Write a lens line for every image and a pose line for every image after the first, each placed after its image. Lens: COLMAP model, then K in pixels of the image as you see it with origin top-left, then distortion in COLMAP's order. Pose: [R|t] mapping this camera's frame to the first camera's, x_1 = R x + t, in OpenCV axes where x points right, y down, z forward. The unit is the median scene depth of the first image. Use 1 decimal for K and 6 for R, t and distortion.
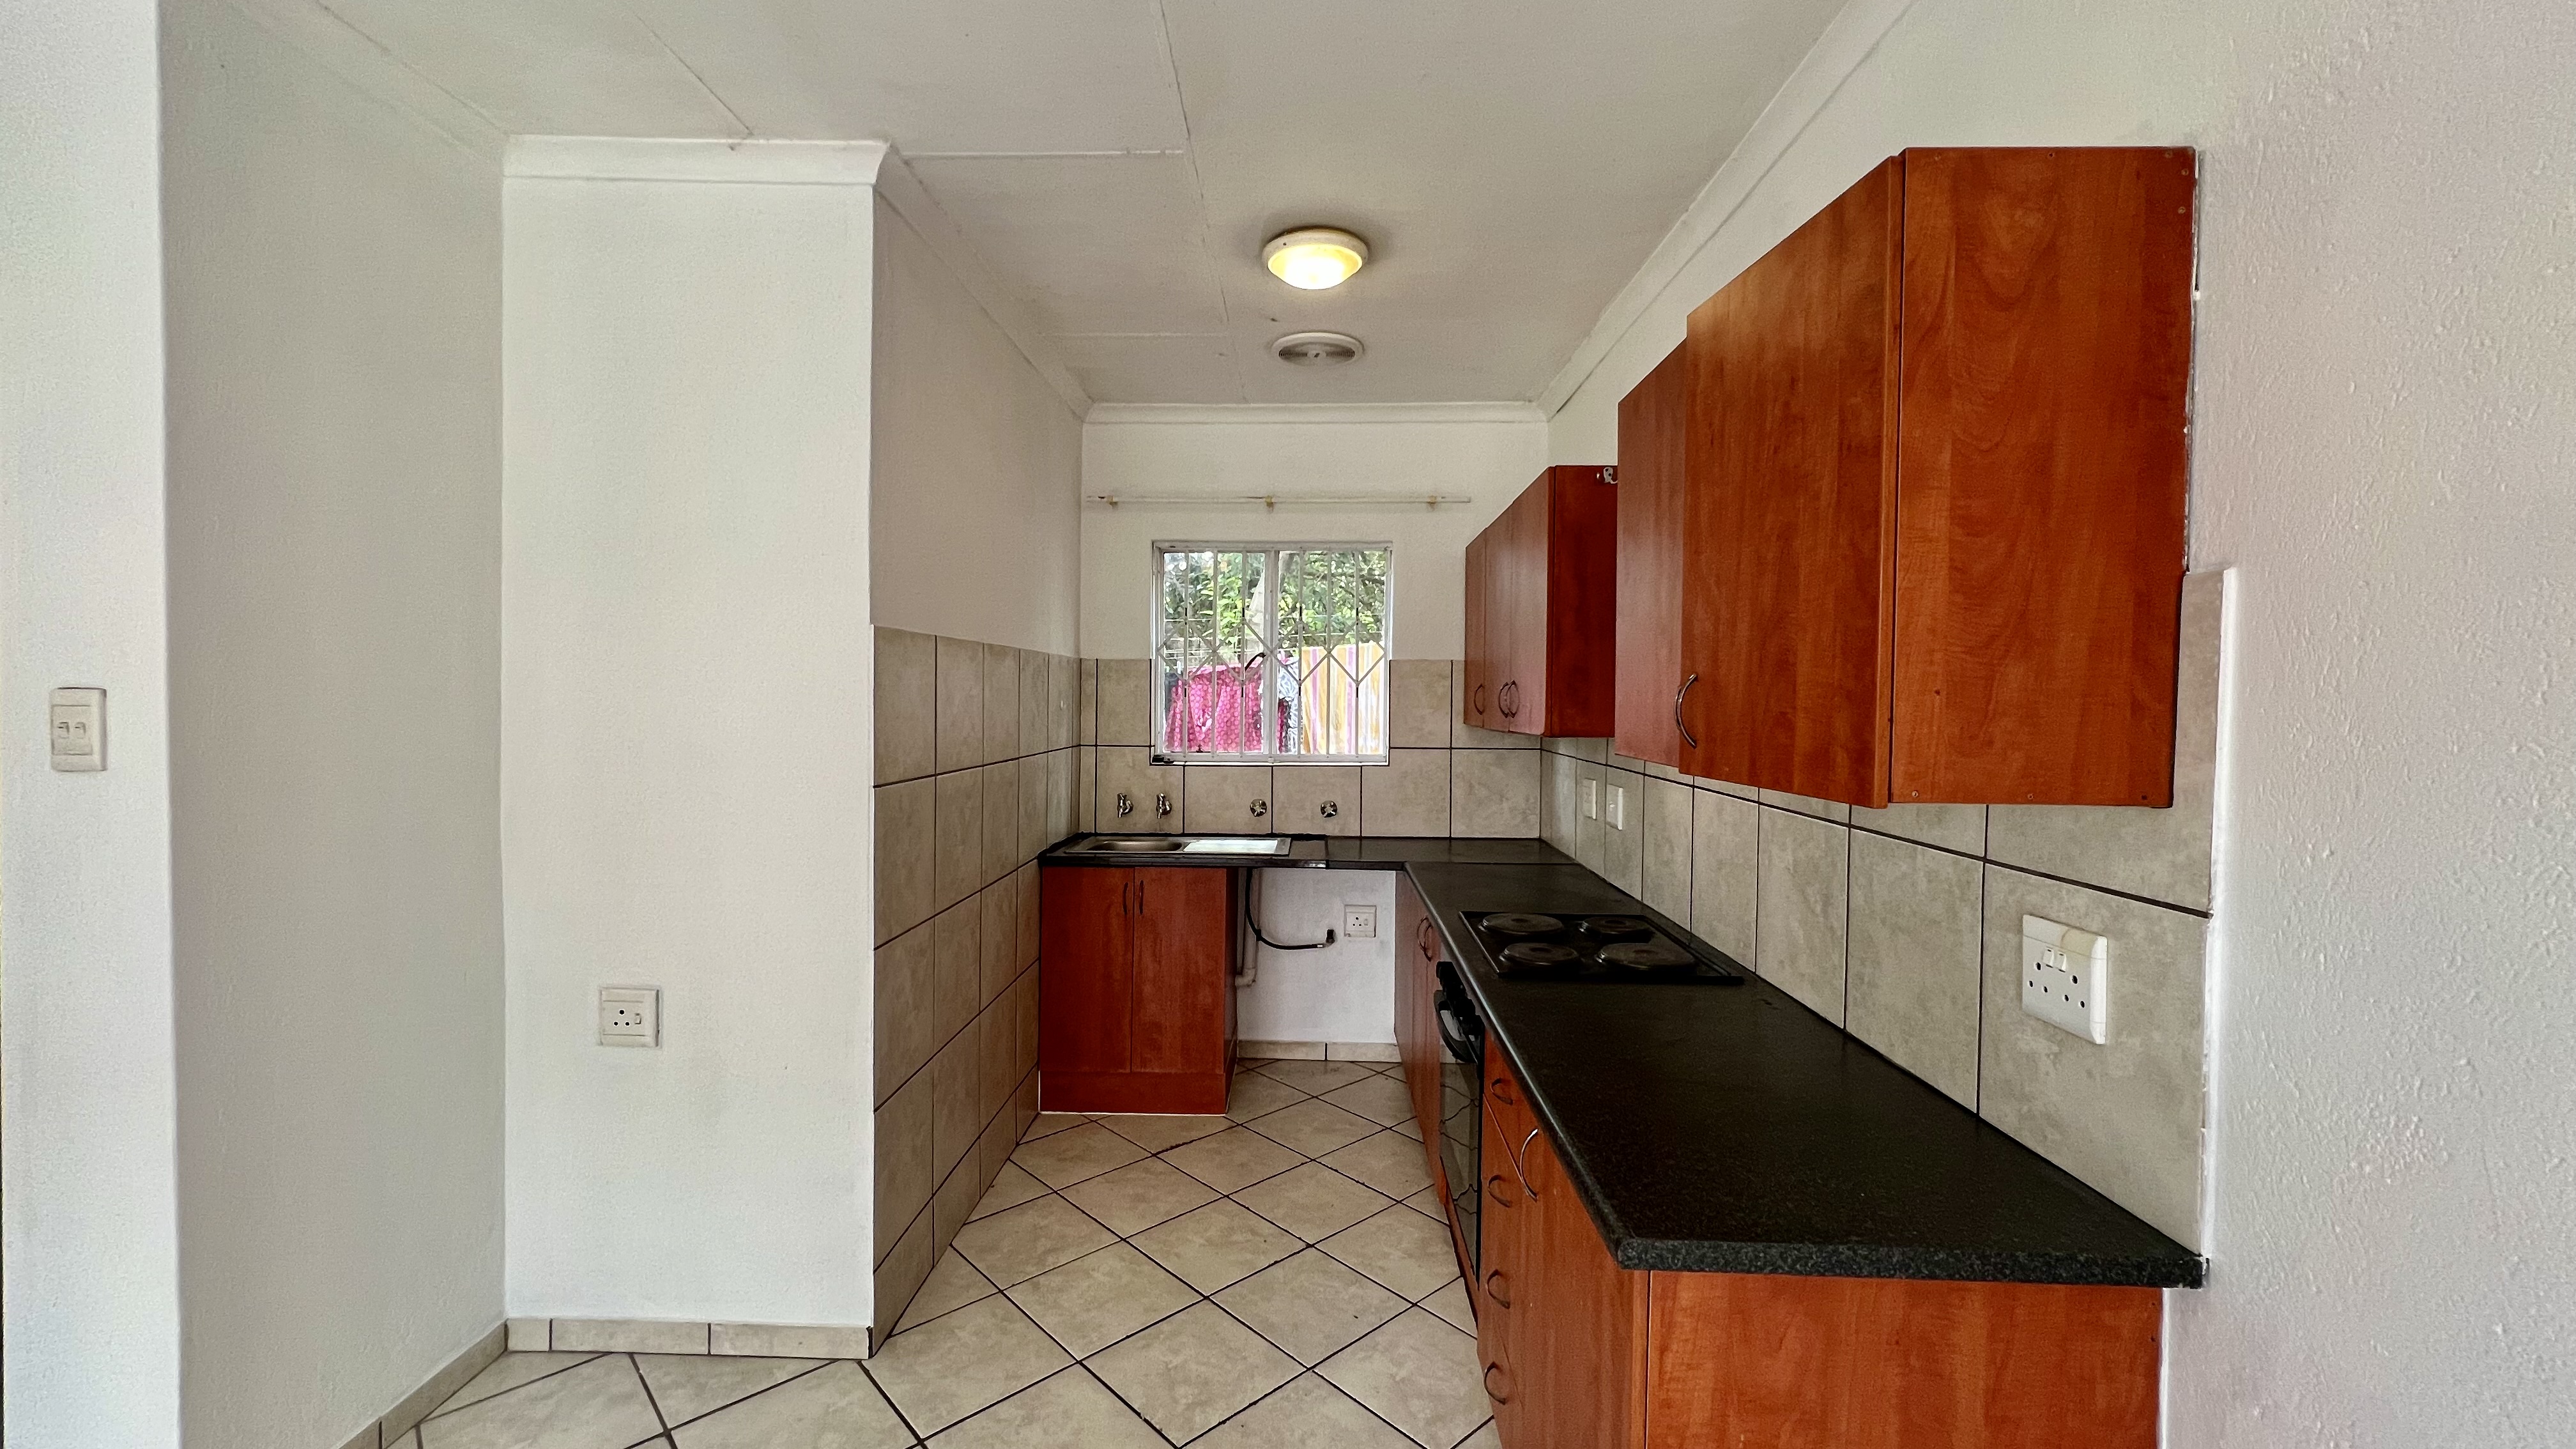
lens RADIAL K [[1029.6, 0, 1282.6], [0, 1029.6, 715.5], [0, 0, 1]] dist [0.000140, 0.000254]
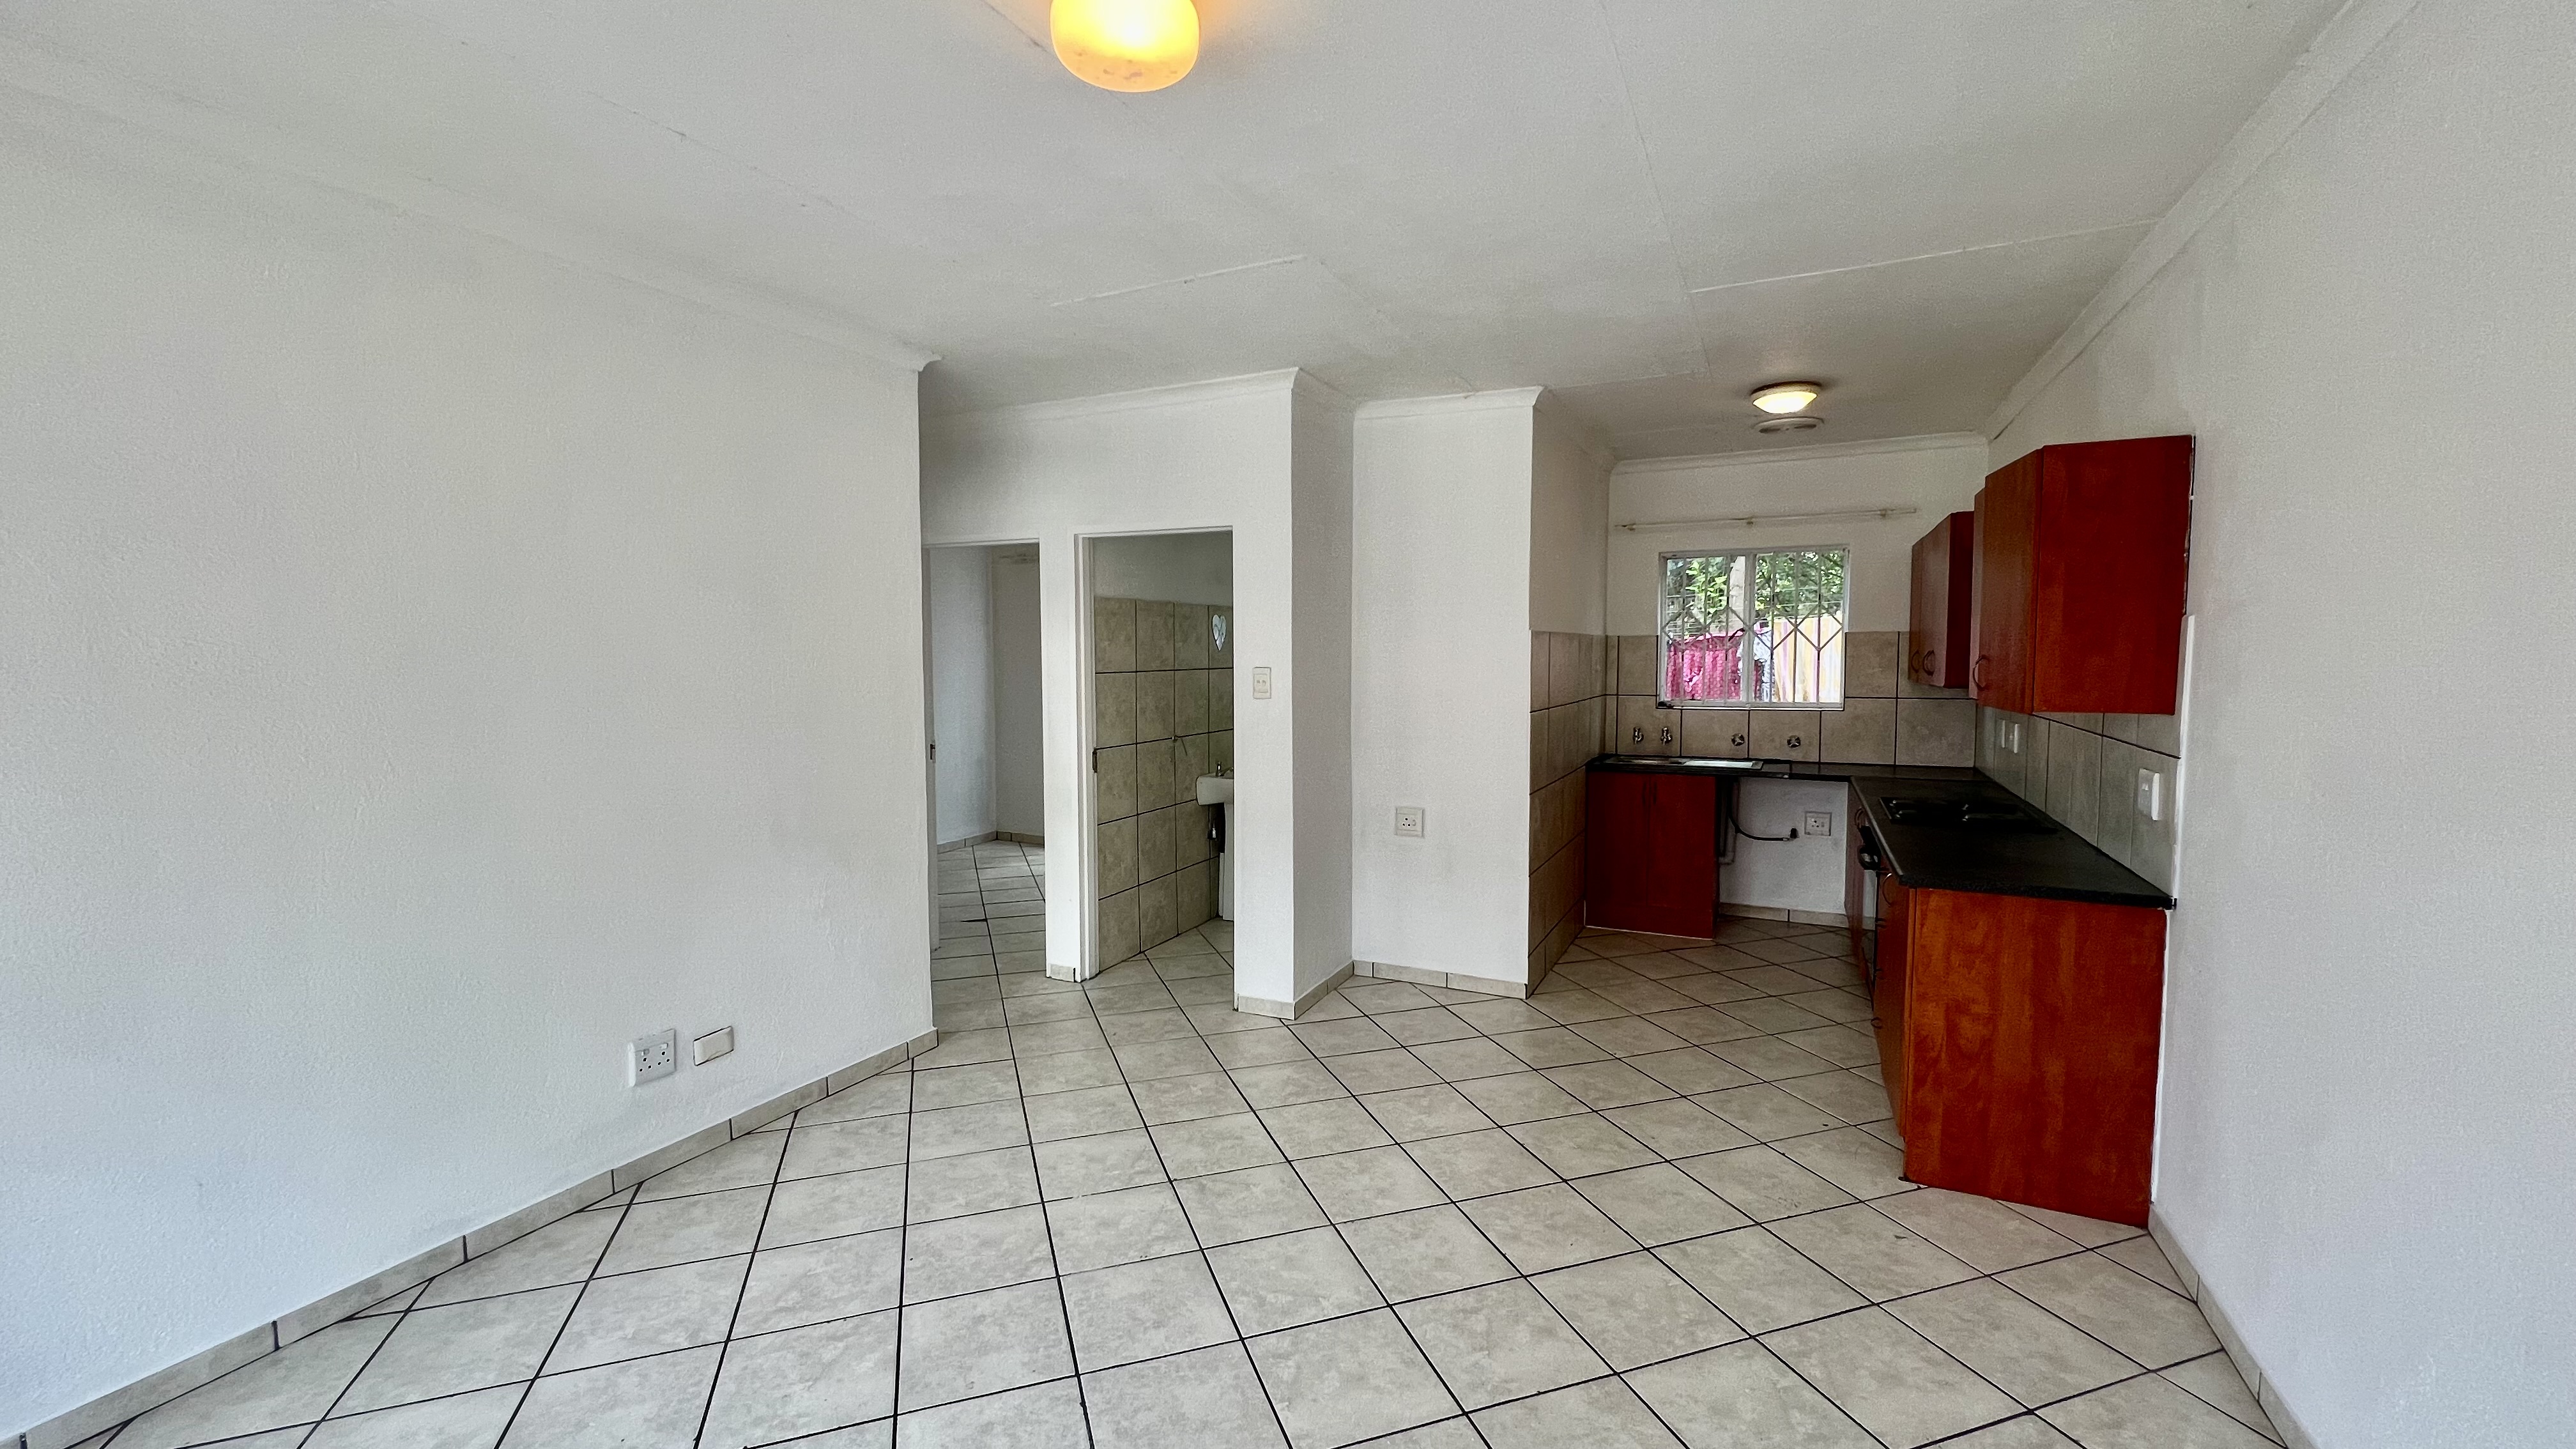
lens RADIAL K [[1029.6, 0, 1282.6], [0, 1029.6, 715.5], [0, 0, 1]] dist [0.000140, 0.000254]
pose [[0.909516, 0.013108, -0.415463, -0.005750], [0.004597, 0.999124, 0.041586, -0.004935], [0.415644, -0.039733, 0.908659, -0.583697]]
